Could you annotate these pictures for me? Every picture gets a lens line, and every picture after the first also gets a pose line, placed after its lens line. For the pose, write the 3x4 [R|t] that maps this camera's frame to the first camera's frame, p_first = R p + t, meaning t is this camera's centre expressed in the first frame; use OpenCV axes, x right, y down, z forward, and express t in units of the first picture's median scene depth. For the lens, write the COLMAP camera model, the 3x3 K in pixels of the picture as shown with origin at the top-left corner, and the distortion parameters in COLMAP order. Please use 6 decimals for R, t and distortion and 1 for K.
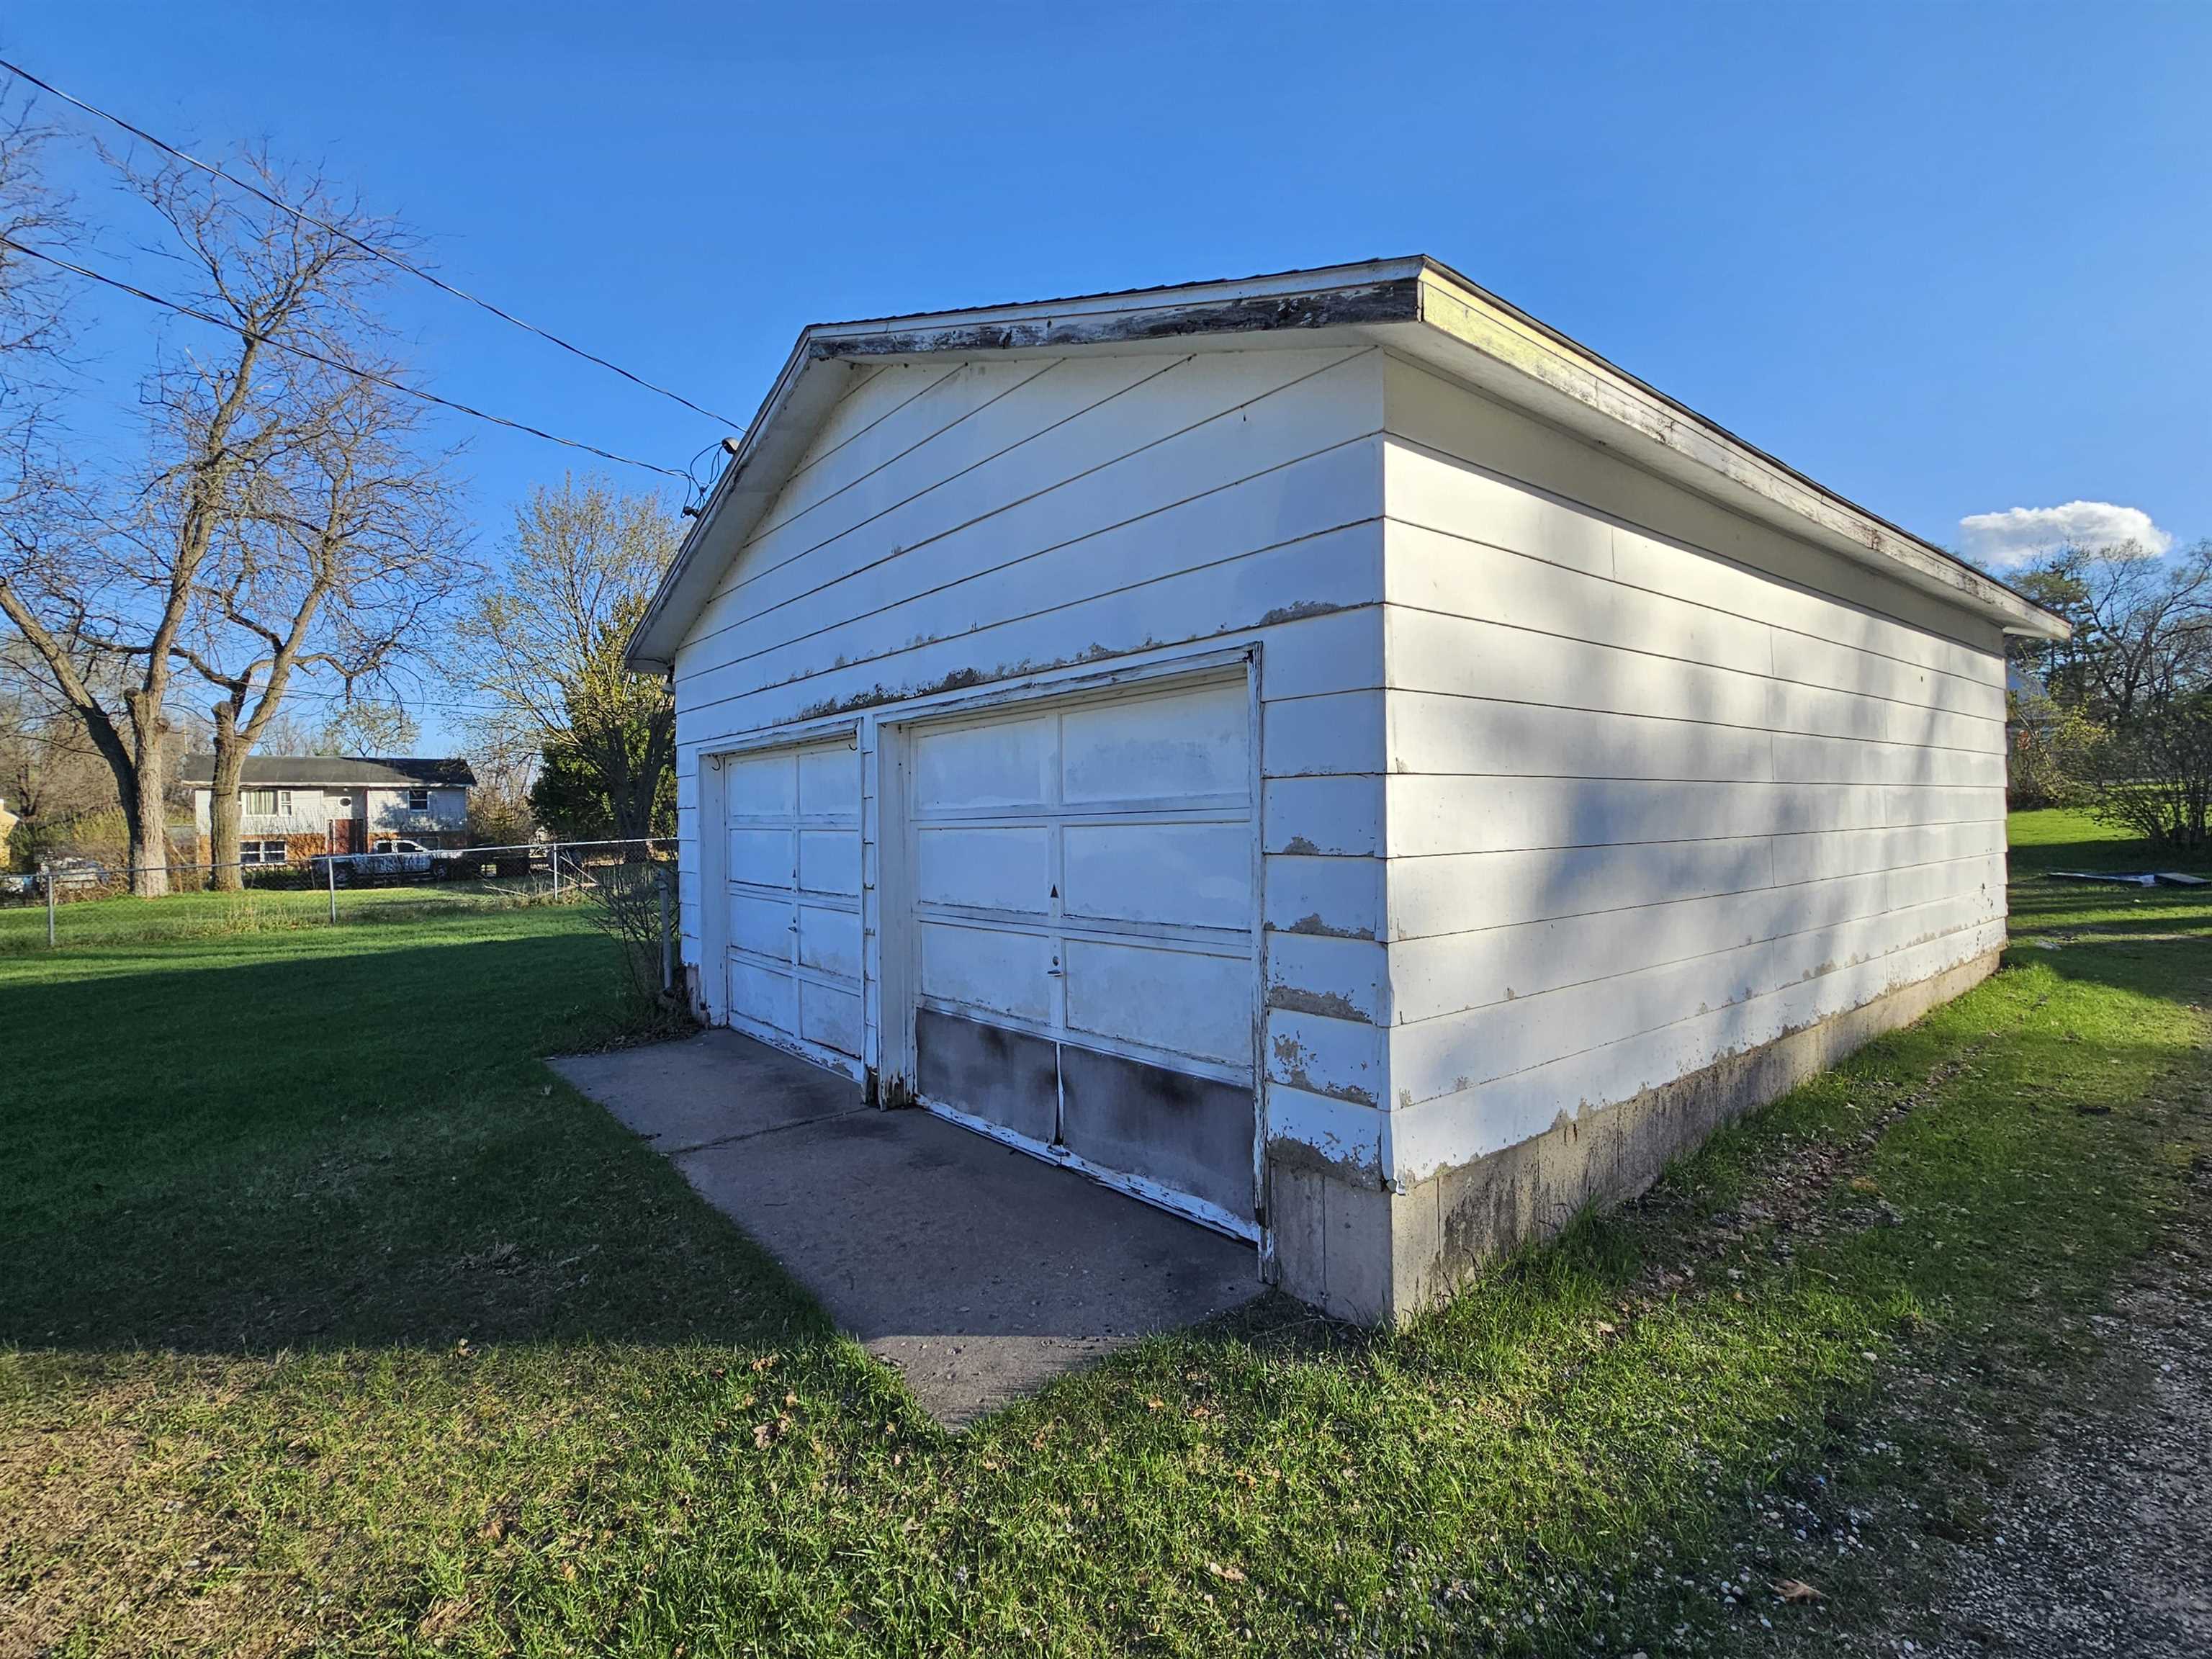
lens RADIAL K [[1026.7, 0, 1106.0], [0, 1026.7, 829.5], [0, 0, 1]] dist [0.002216, 0.000737]
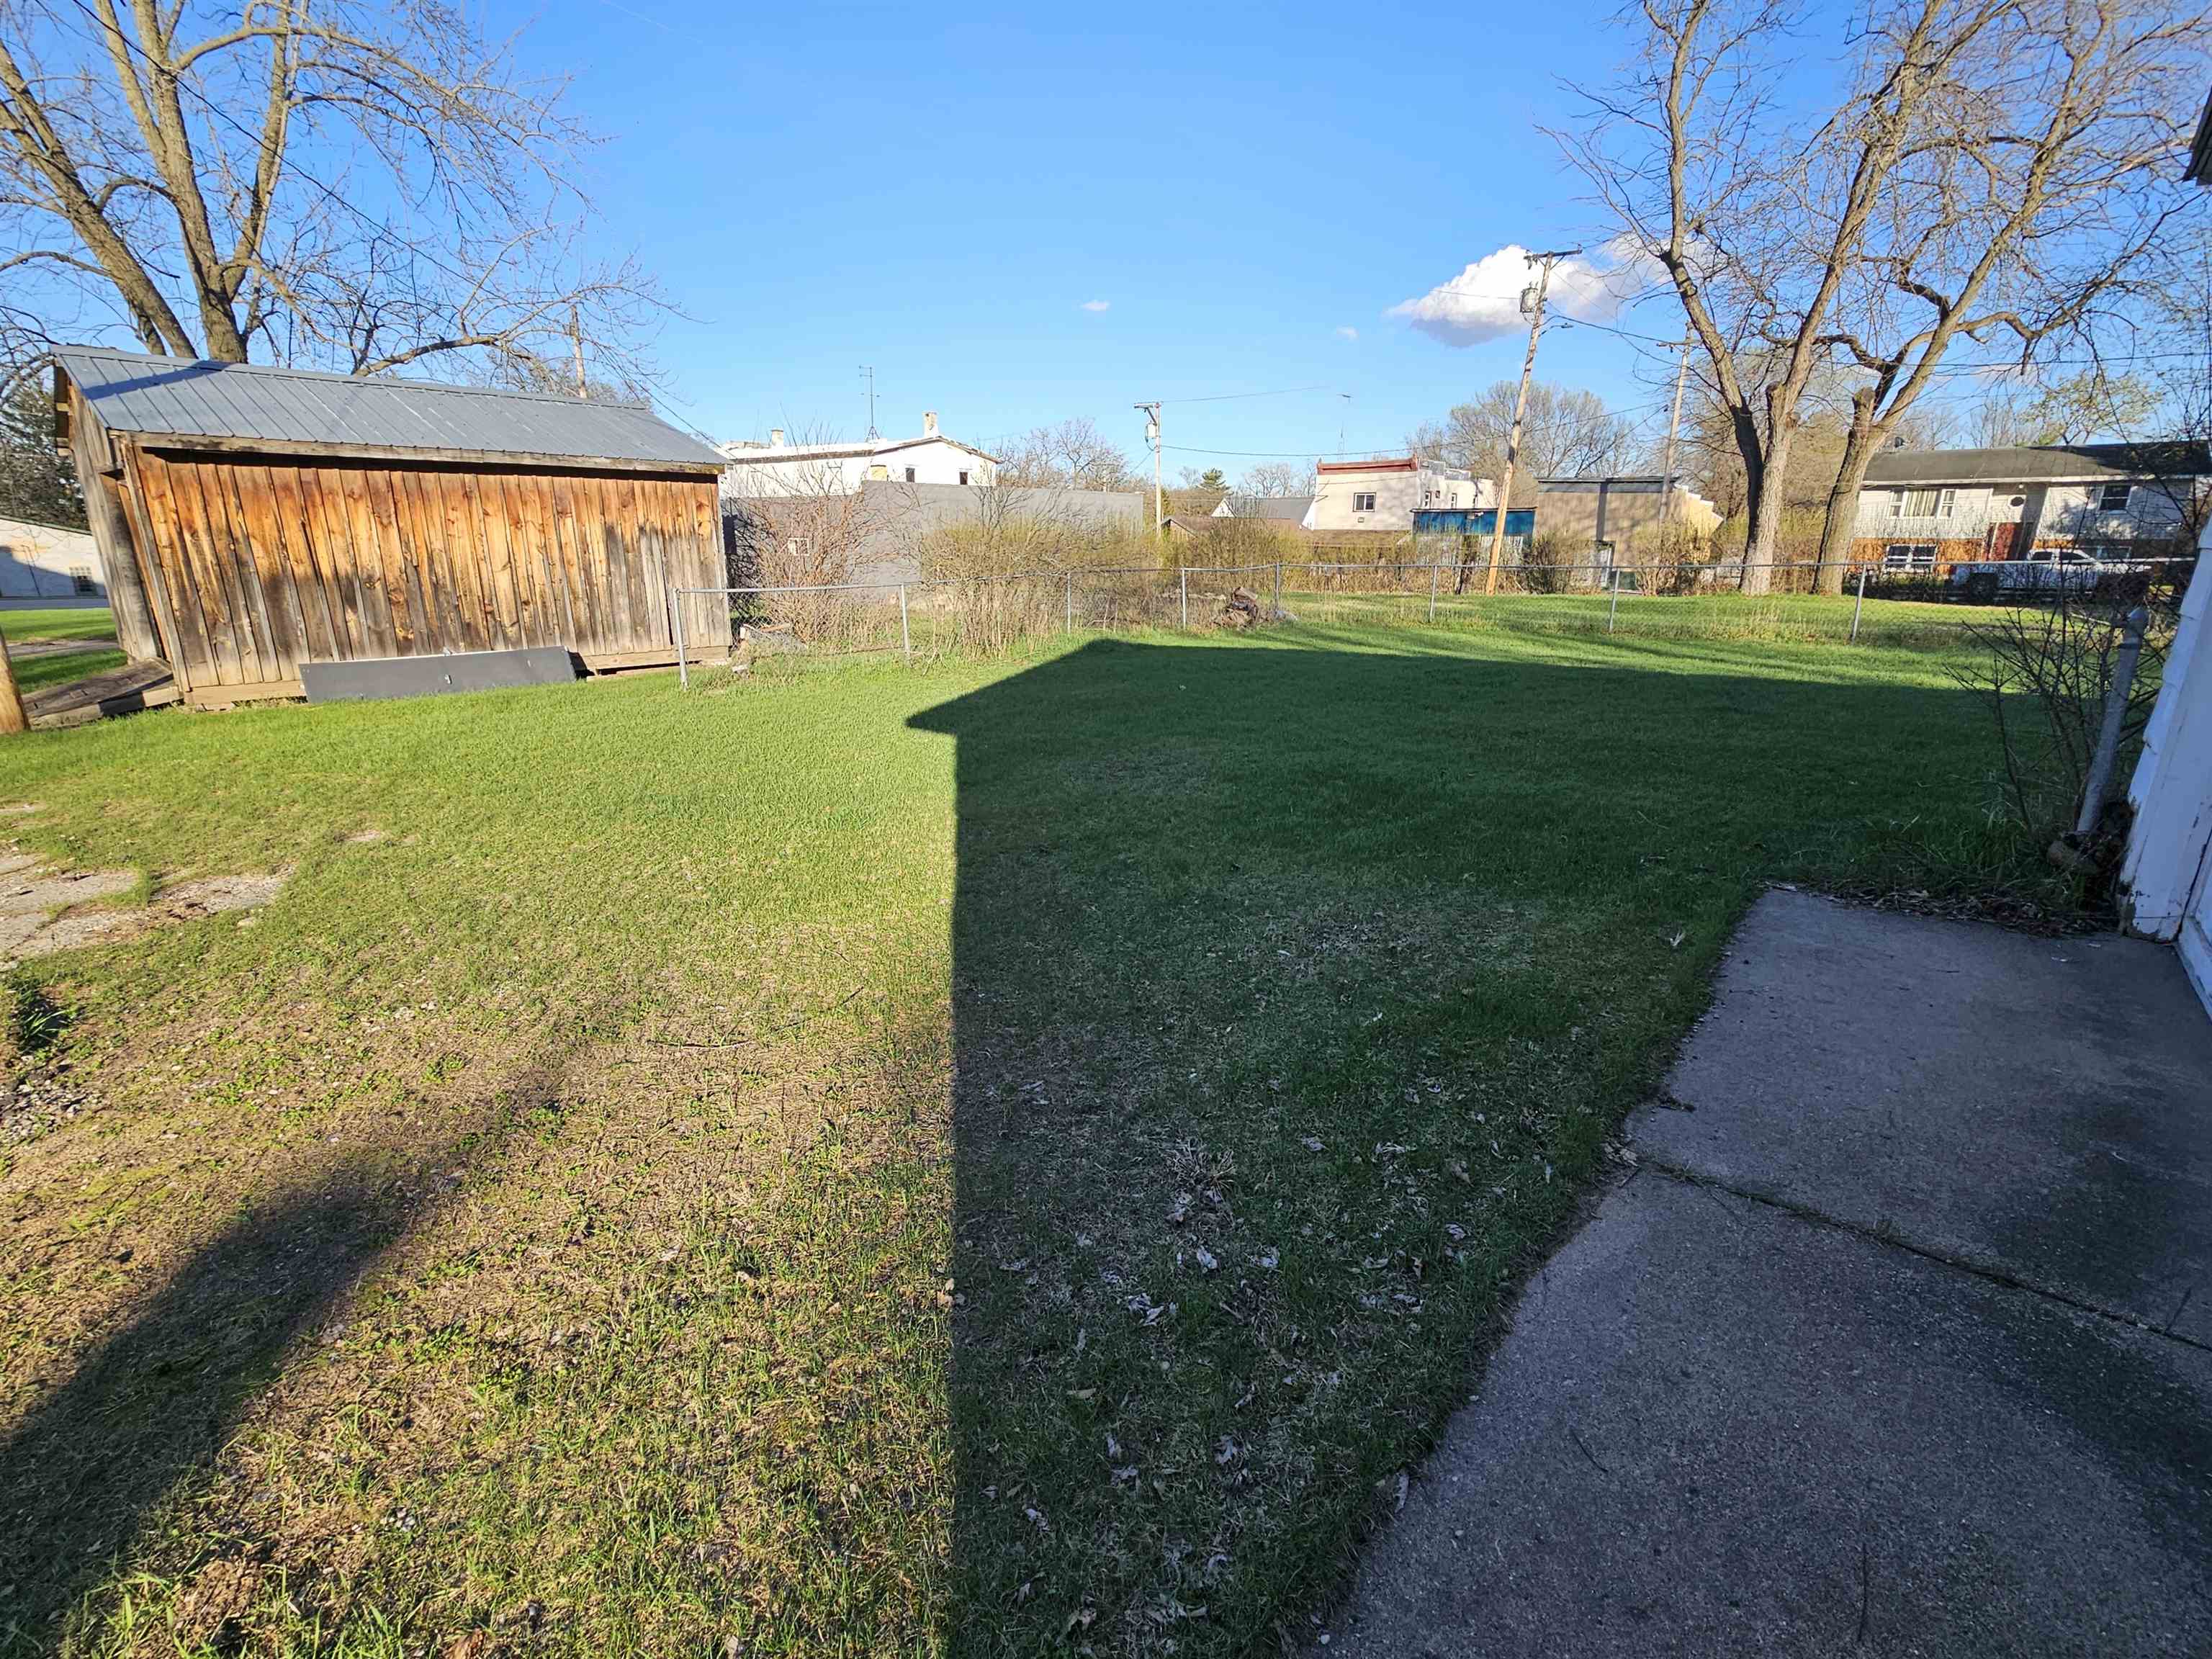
lens RADIAL K [[1026.7, 0, 1106.0], [0, 1026.7, 829.5], [0, 0, 1]] dist [0.002216, 0.000737]
pose [[0.202379, 0.287932, -0.936022, -0.007492], [-0.019739, 0.956806, 0.290057, 0.002038], [0.979108, -0.040225, 0.199321, 0.114315]]
